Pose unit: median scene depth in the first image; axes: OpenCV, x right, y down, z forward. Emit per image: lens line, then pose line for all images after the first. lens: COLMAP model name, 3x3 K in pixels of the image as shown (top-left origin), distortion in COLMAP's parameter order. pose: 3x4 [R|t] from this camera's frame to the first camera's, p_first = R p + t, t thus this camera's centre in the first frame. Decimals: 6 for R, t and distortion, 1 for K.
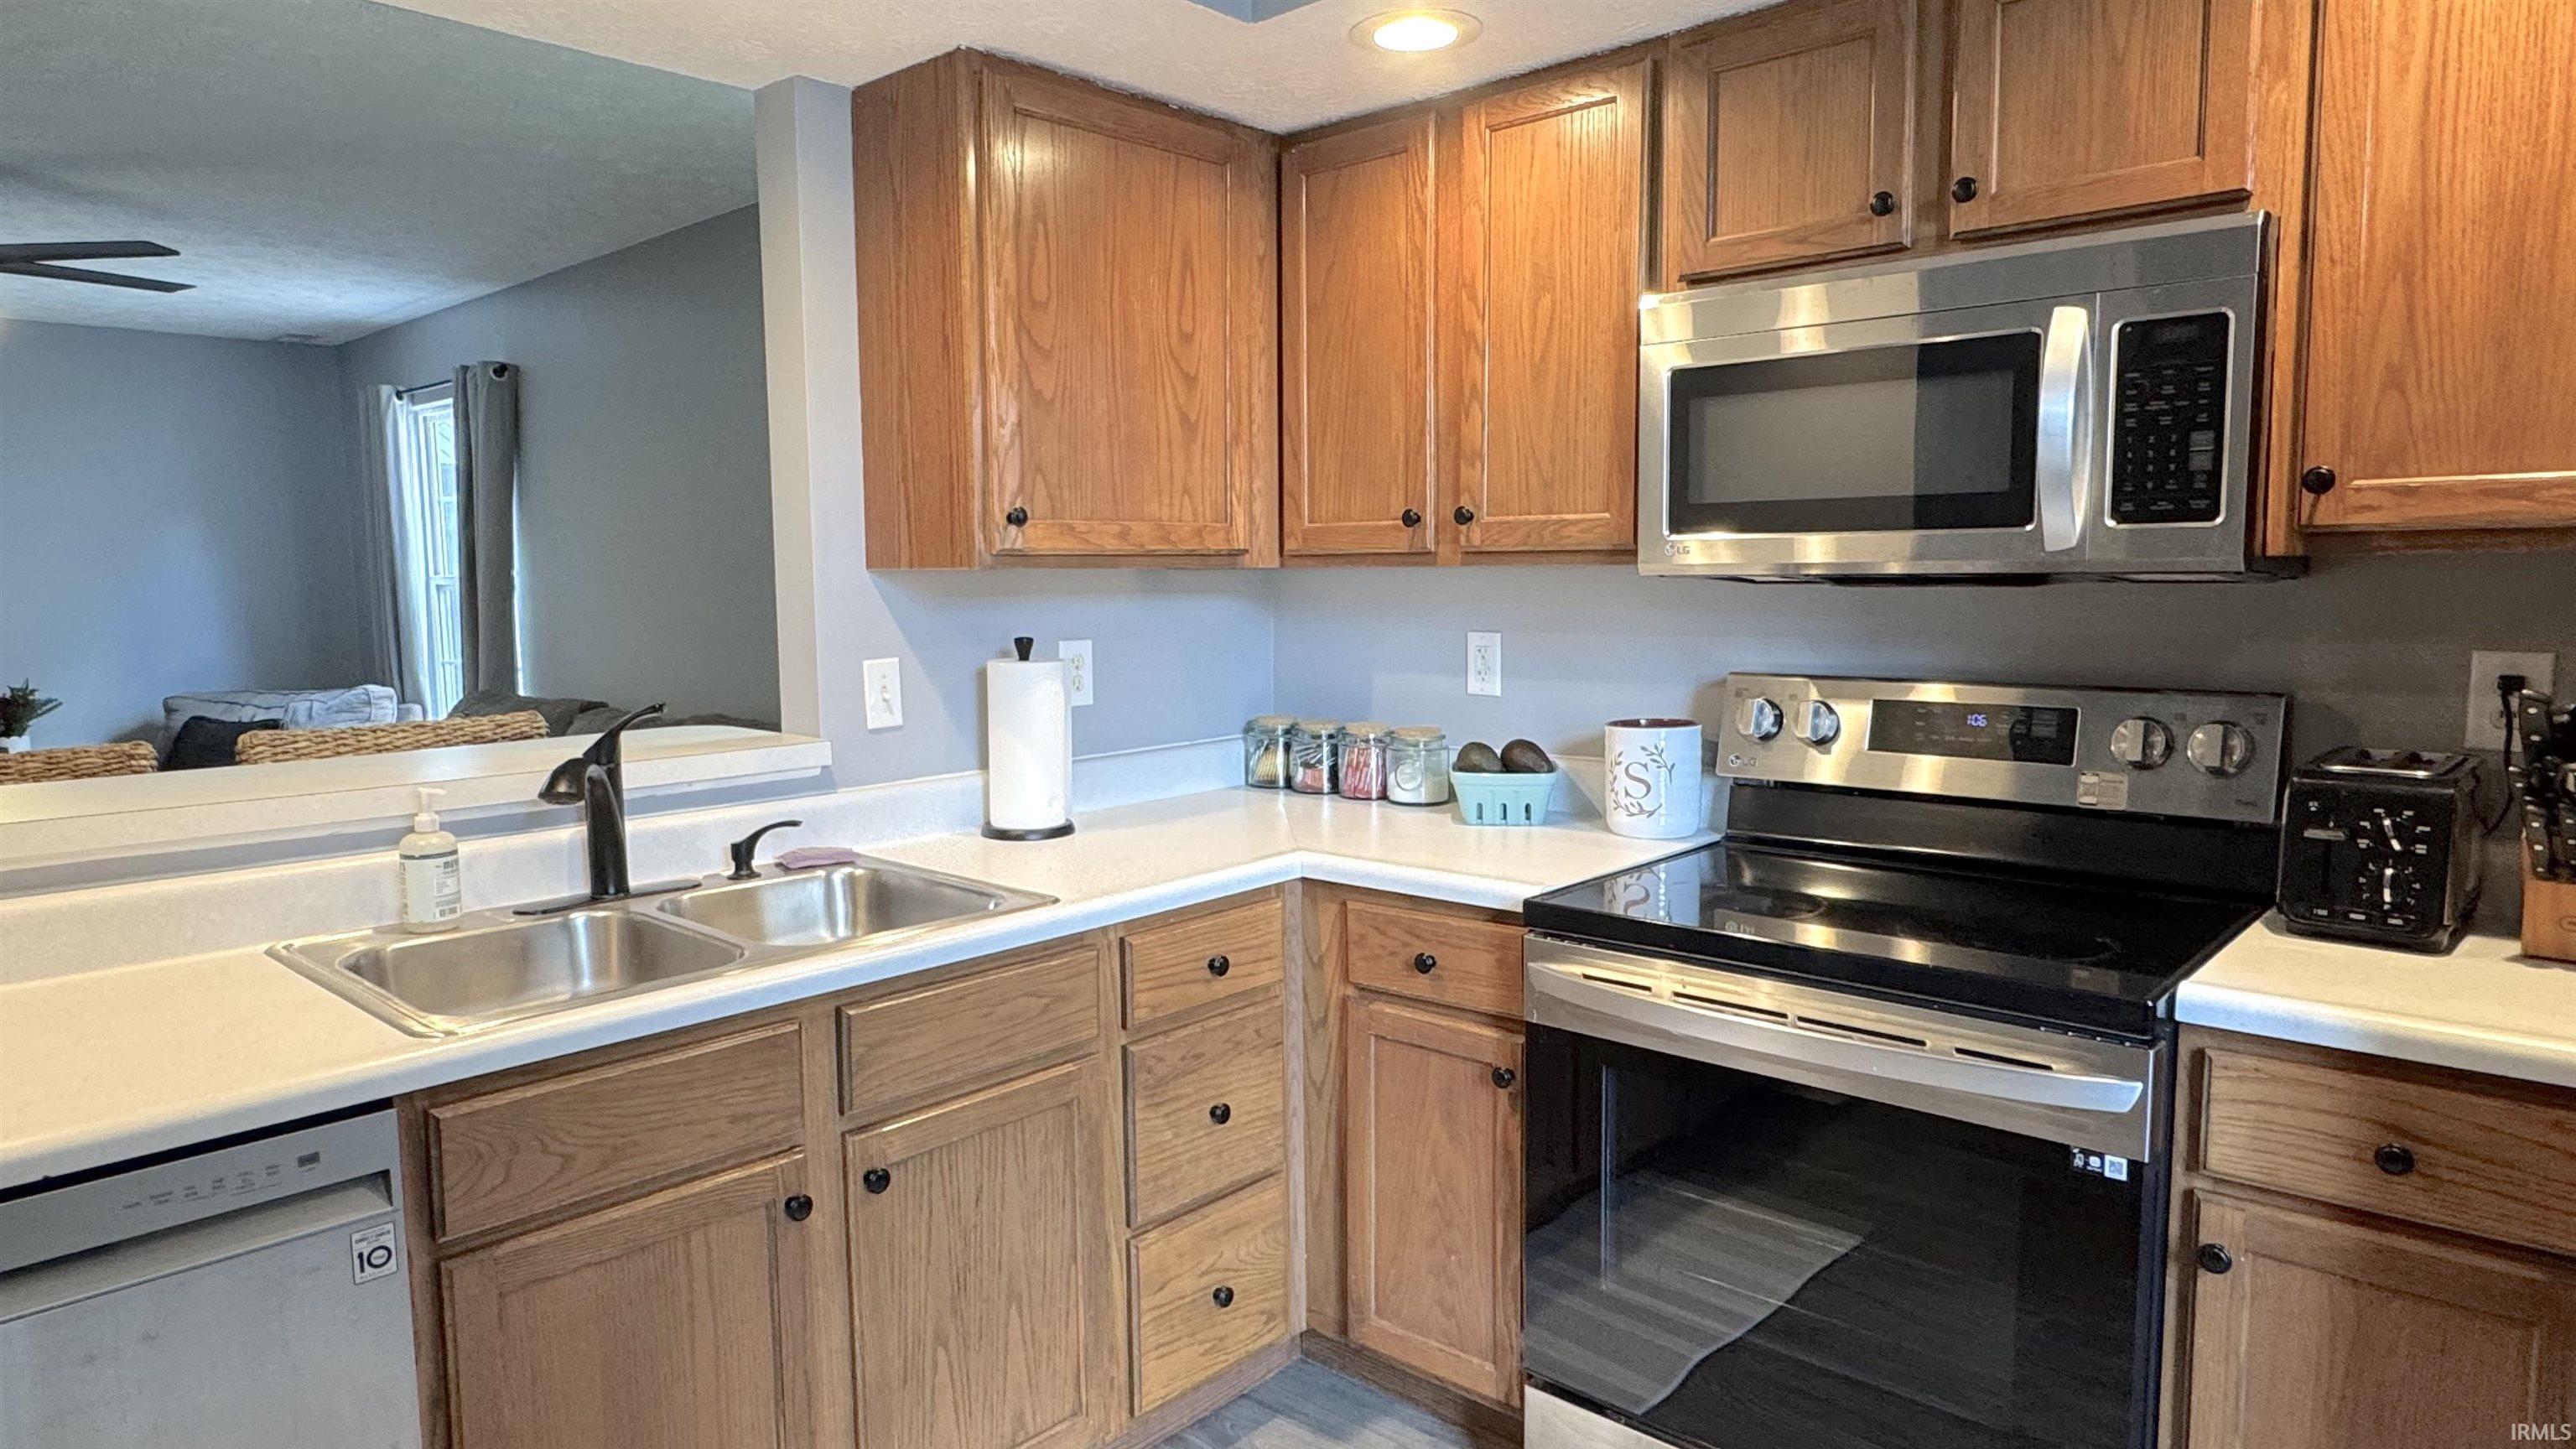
lens RADIAL K [[1530.4, 0, 1248.0], [0, 1530.4, 725.5], [0, 0, 1]] dist [-0.006091, 0.005099]
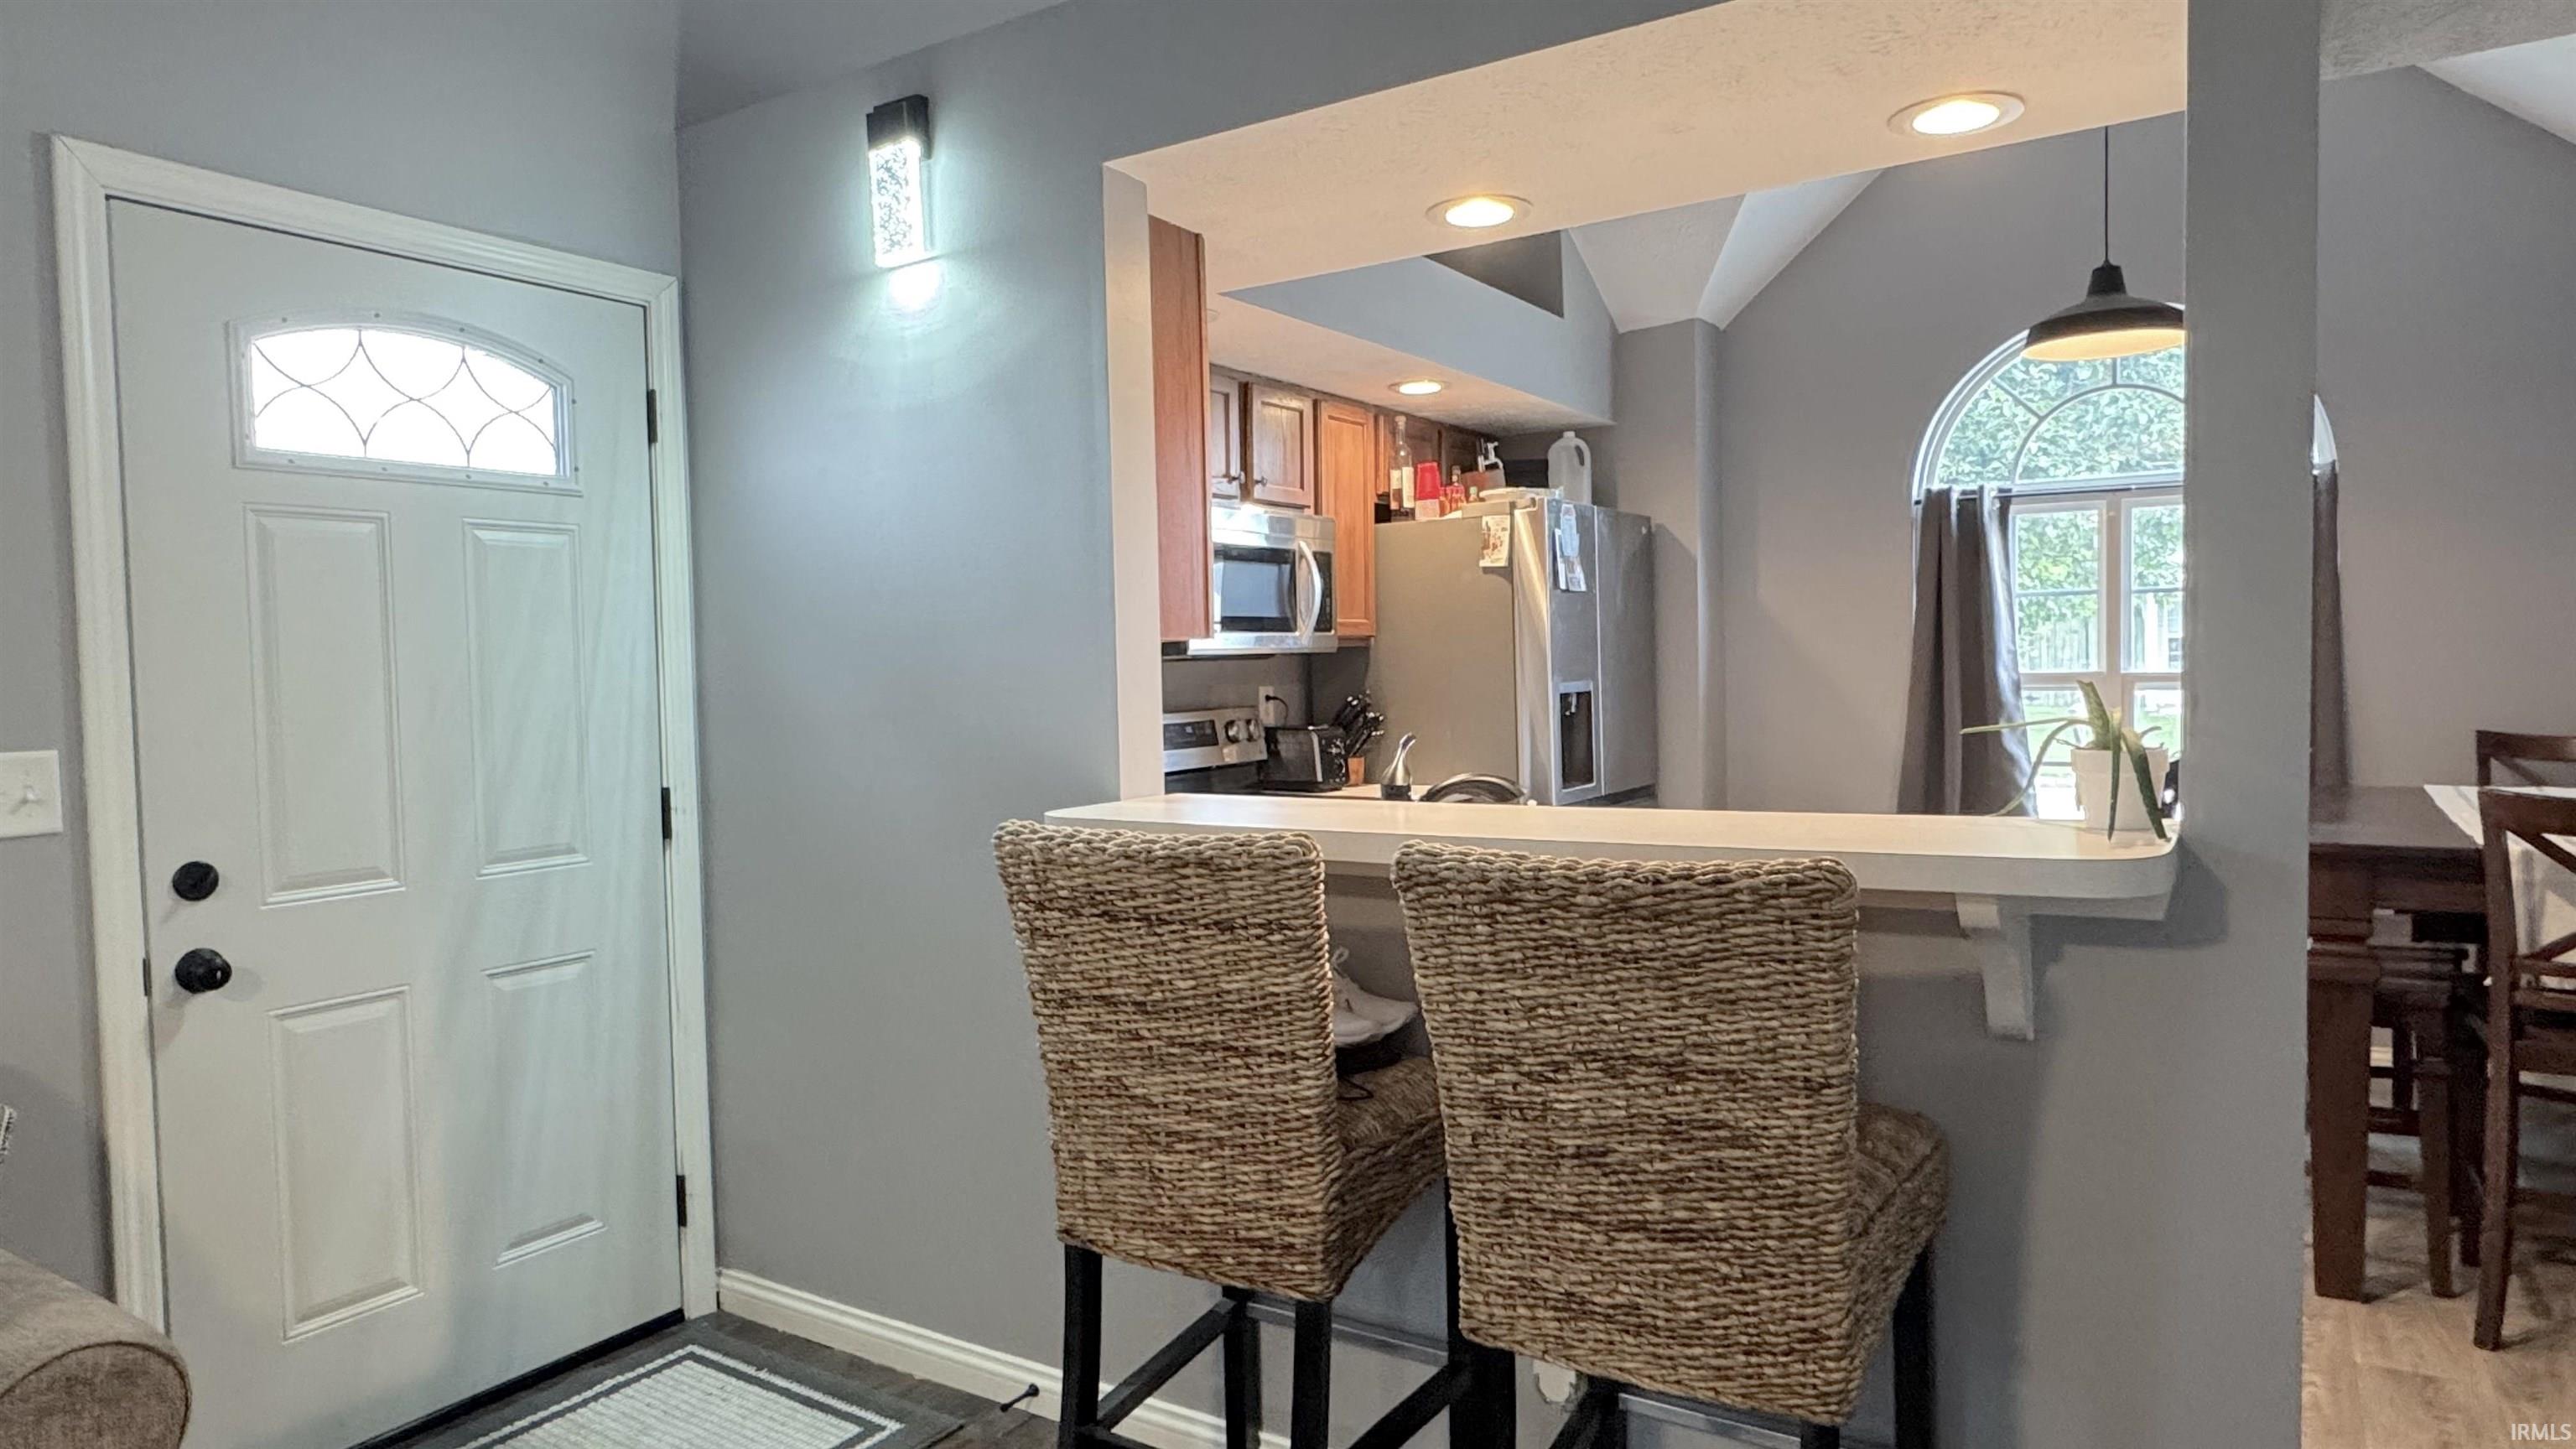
lens RADIAL K [[1530.4, 0, 1251.9], [0, 1530.4, 719.0], [0, 0, 1]] dist [-0.006091, 0.005099]
pose [[-0.170540, -0.022346, 0.985097, -1.453015], [0.127204, 0.990878, 0.044499, -0.092359], [-0.977106, 0.132897, -0.166142, 1.204839]]
